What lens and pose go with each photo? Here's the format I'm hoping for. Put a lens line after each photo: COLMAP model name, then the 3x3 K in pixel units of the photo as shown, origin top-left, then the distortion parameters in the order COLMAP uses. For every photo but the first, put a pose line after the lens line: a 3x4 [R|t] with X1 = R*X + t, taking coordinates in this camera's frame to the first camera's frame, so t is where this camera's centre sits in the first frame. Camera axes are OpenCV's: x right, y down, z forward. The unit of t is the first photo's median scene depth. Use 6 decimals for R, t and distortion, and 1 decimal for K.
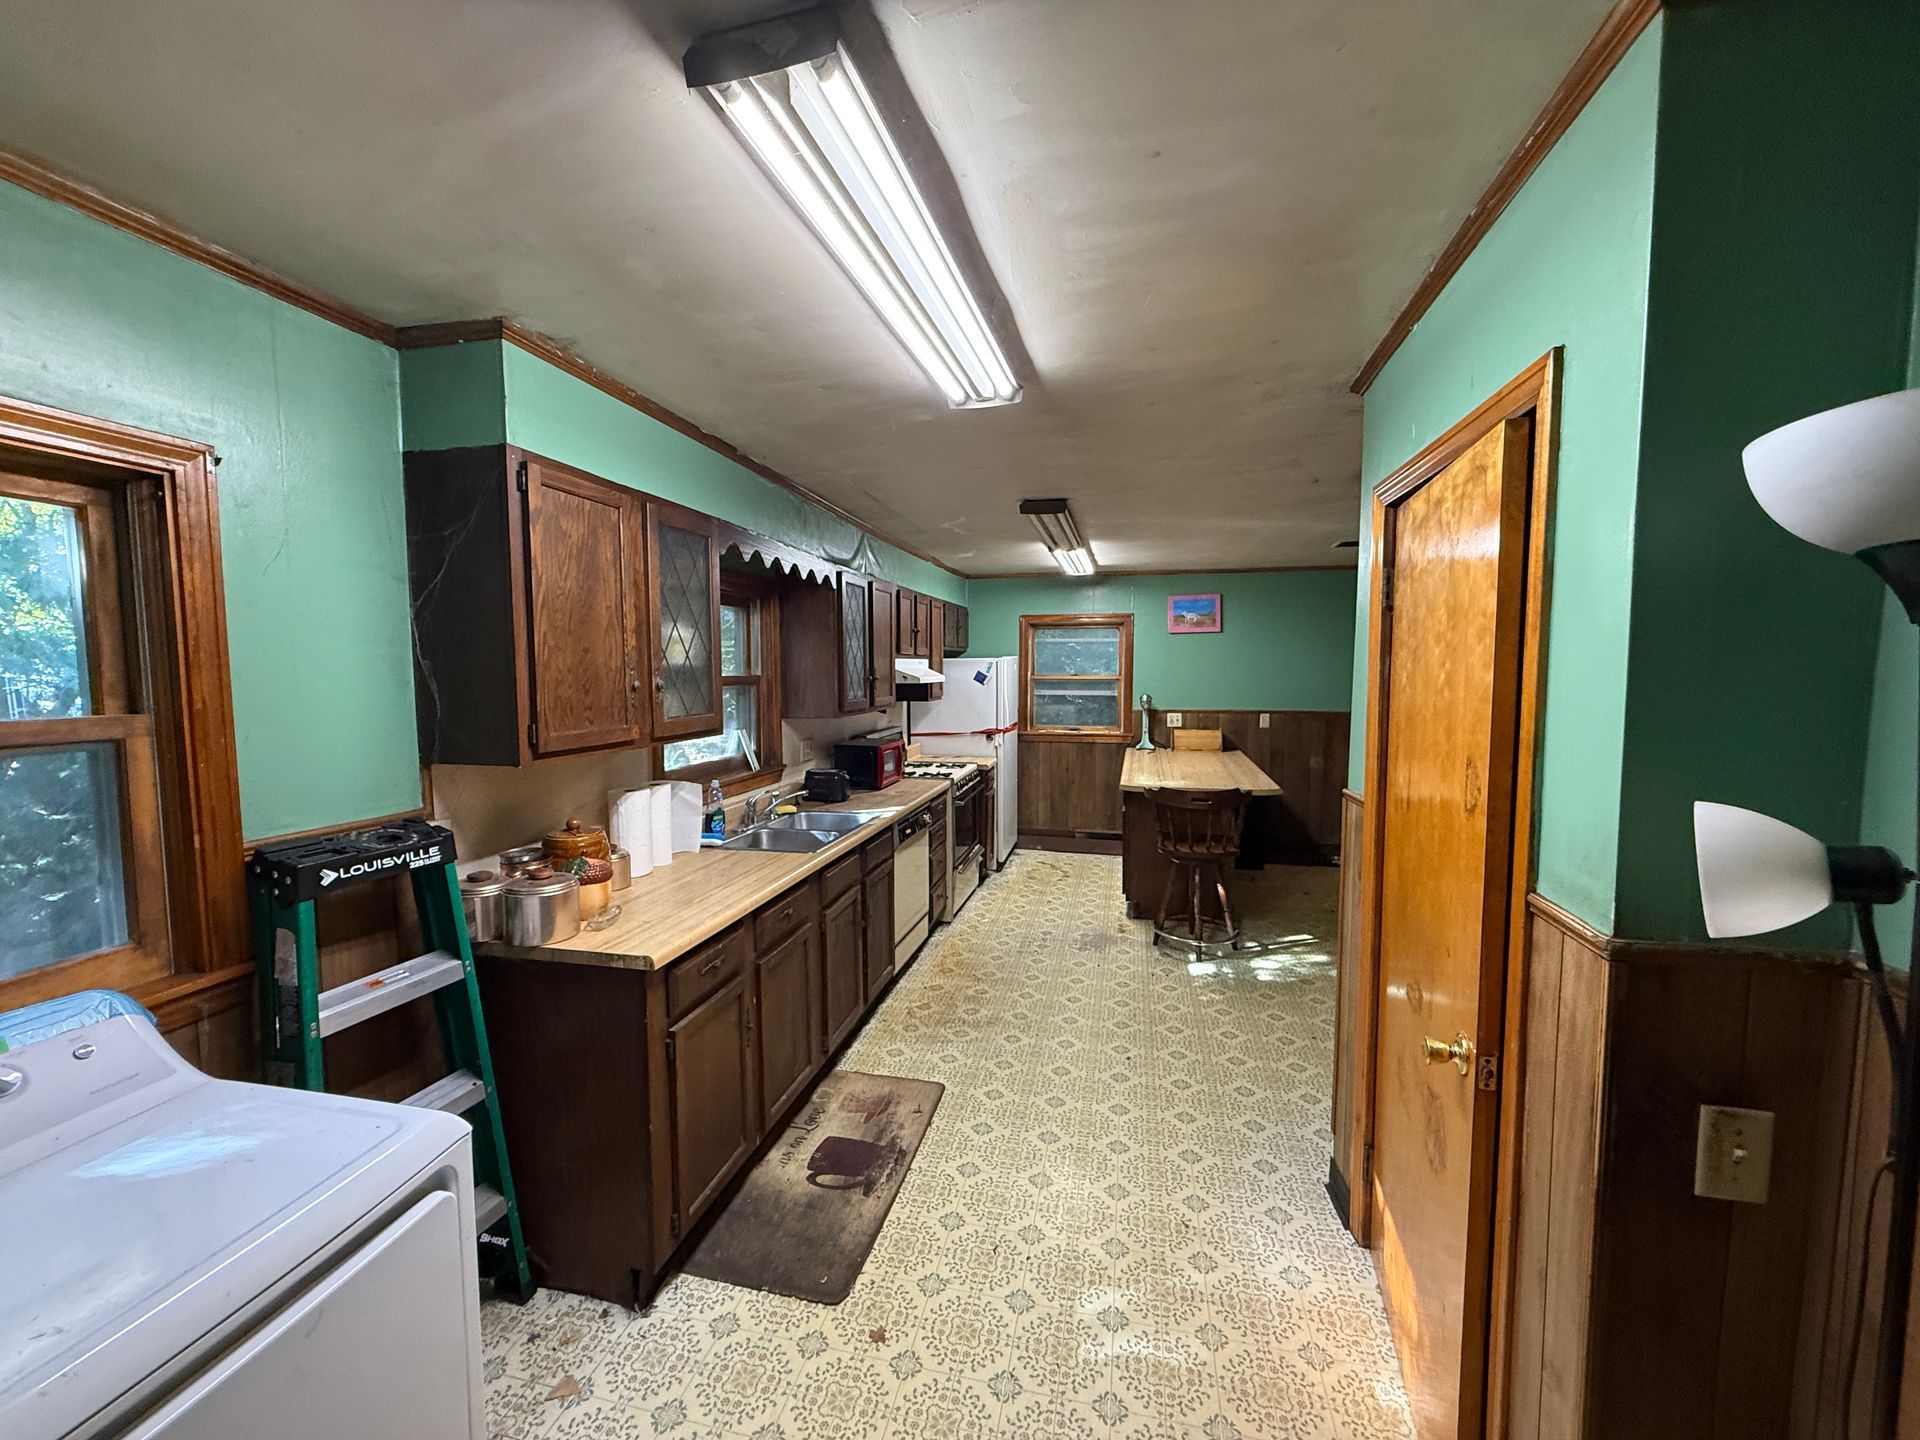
lens RADIAL K [[760.7, 0, 955.6], [0, 760.7, 719.9], [0, 0, 1]] dist [0.000325, -0.000238]
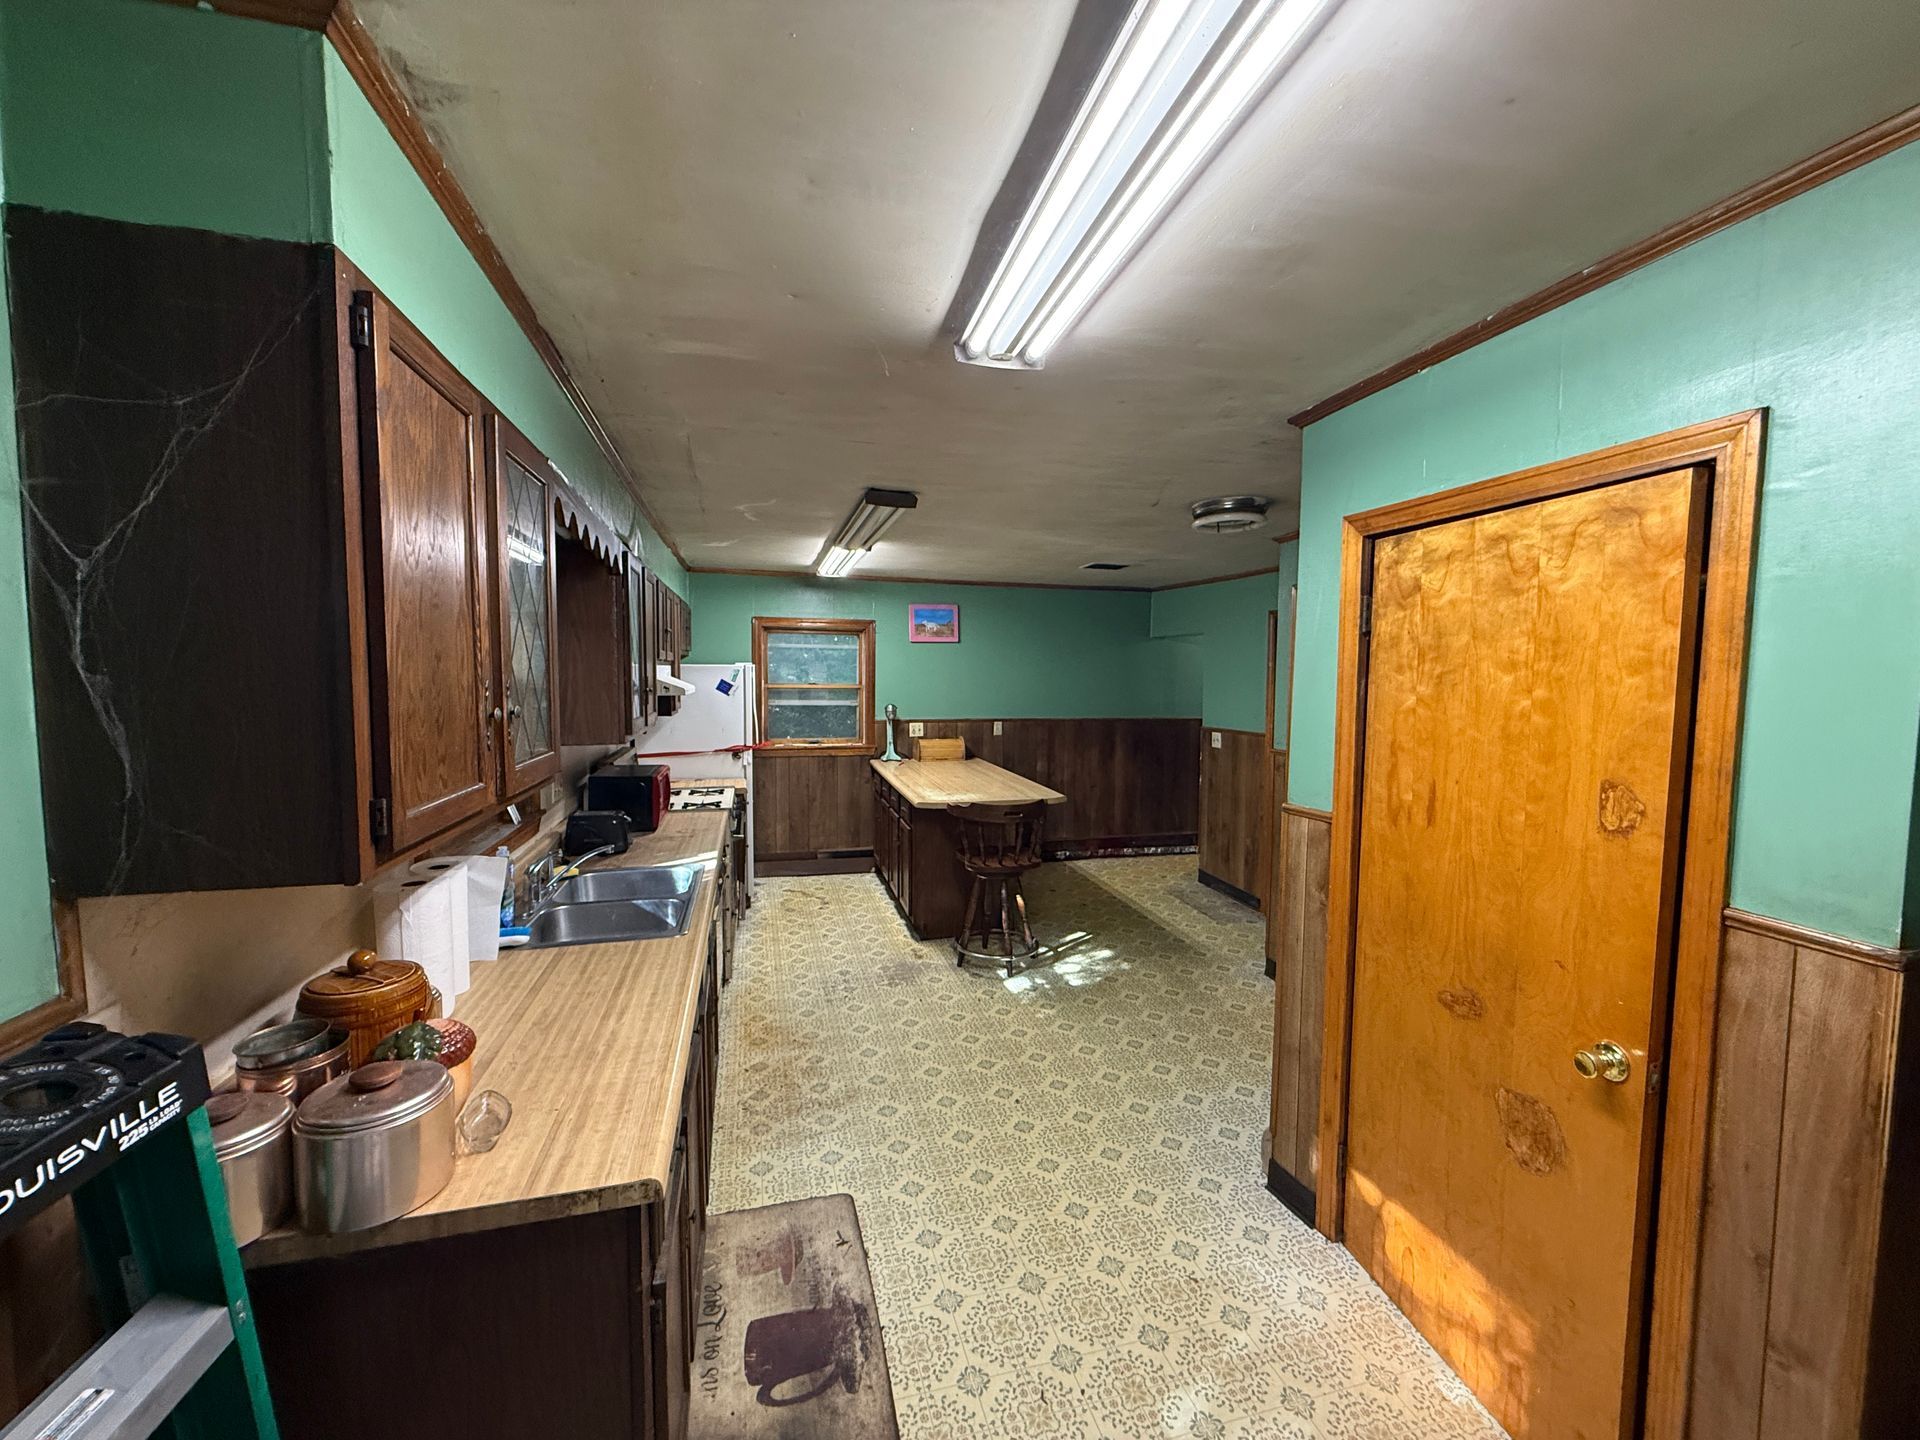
lens RADIAL K [[760.7, 0, 955.6], [0, 760.7, 719.9], [0, 0, 1]] dist [0.000325, -0.000238]
pose [[0.882415, -0.018358, 0.470114, -0.231237], [0.020767, 0.999784, 0.000061, -0.020507], [-0.470014, 0.009709, 0.882606, 0.180136]]
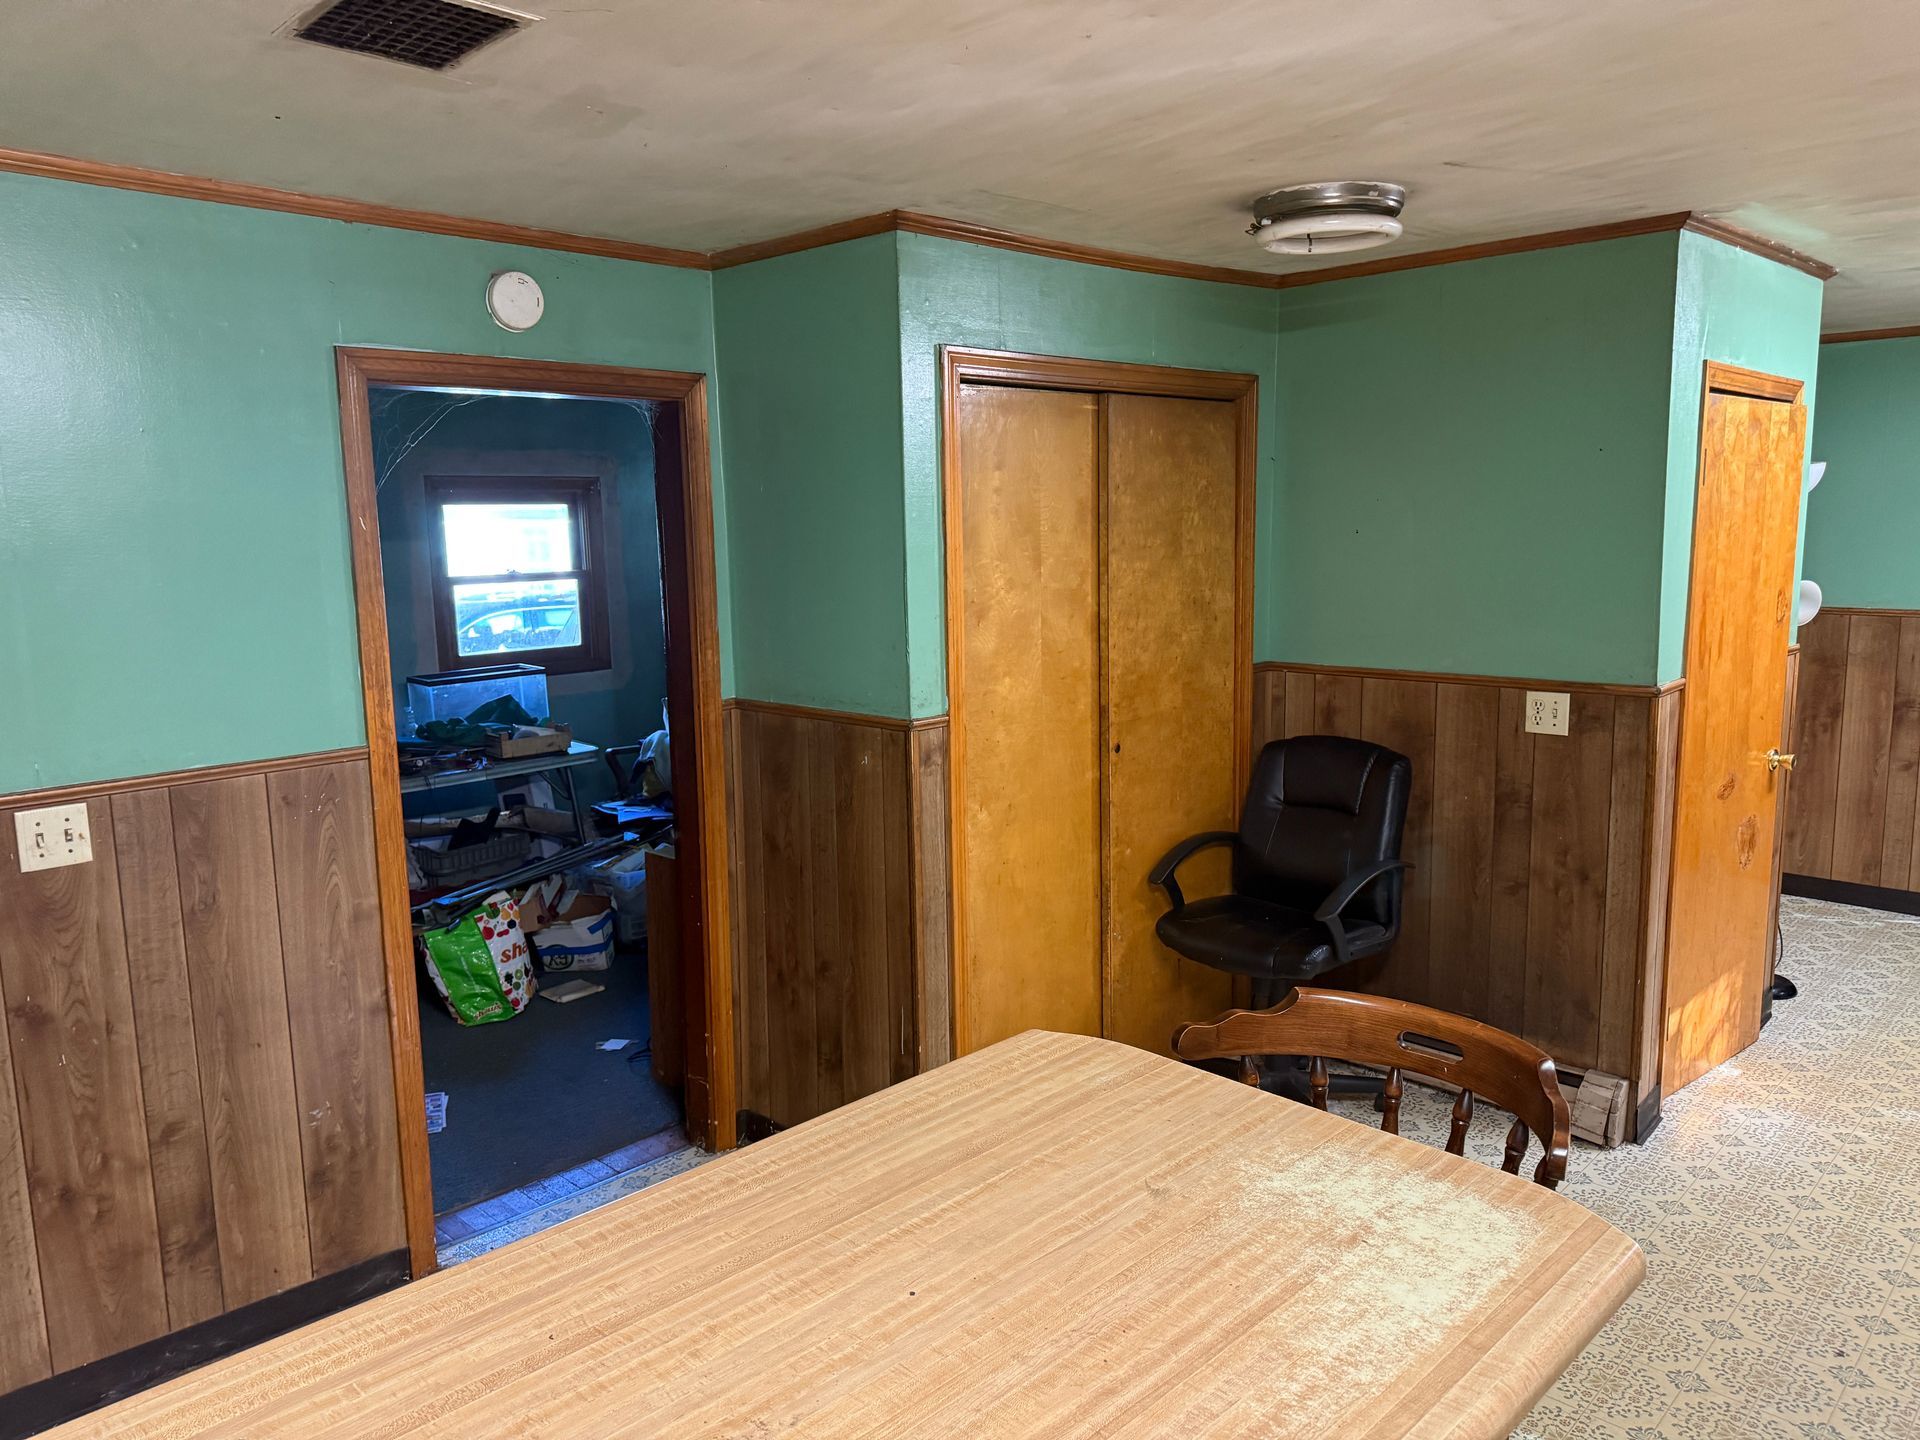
lens RADIAL K [[1351.3, 0, 966.0], [0, 1351.3, 714.5], [0, 0, 1]] dist [0.044084, -0.050863]
pose [[-0.859305, -0.055187, 0.508477, 0.247532], [0.054986, 0.978432, 0.199117, -0.143392], [-0.508499, 0.199062, -0.837737, 1.673653]]
